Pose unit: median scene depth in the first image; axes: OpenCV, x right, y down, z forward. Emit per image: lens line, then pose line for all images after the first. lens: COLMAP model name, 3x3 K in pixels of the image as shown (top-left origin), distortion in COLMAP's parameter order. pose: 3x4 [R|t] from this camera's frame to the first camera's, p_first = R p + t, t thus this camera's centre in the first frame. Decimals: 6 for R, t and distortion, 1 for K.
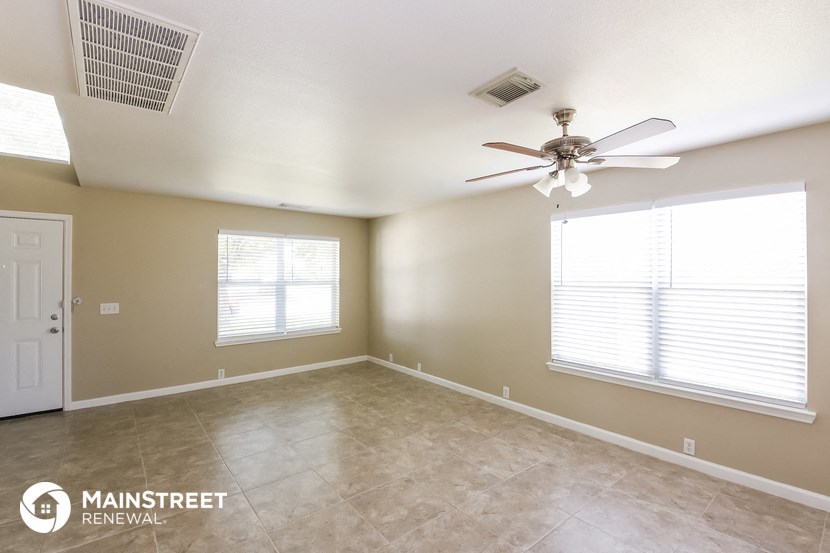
lens RADIAL K [[367.8, 0, 408.0], [0, 367.8, 270.5], [0, 0, 1]] dist [0.001074, -0.005762]
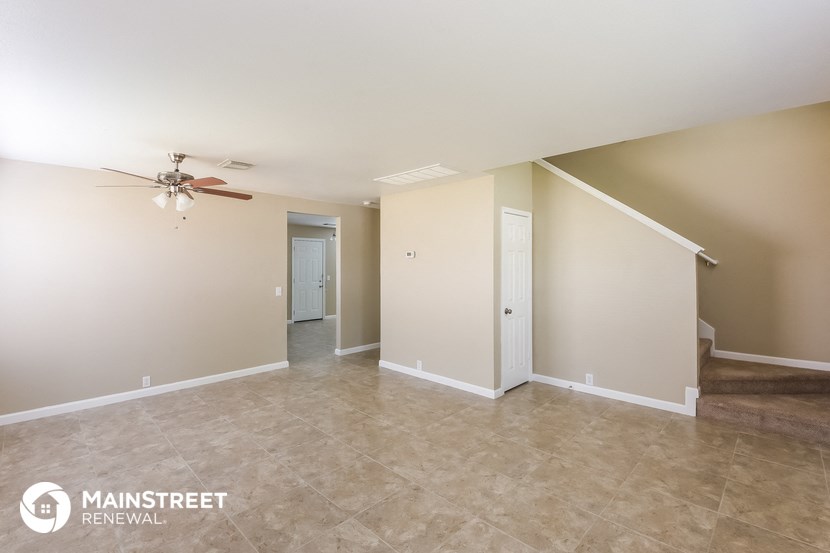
lens RADIAL K [[367.8, 0, 416.5], [0, 367.8, 272.8], [0, 0, 1]] dist [0.001074, -0.005762]
pose [[-0.988924, 0.003950, -0.148372, -0.258216], [0.002208, 0.999927, 0.011906, 0.022552], [0.148408, 0.011446, -0.988860, 2.084613]]
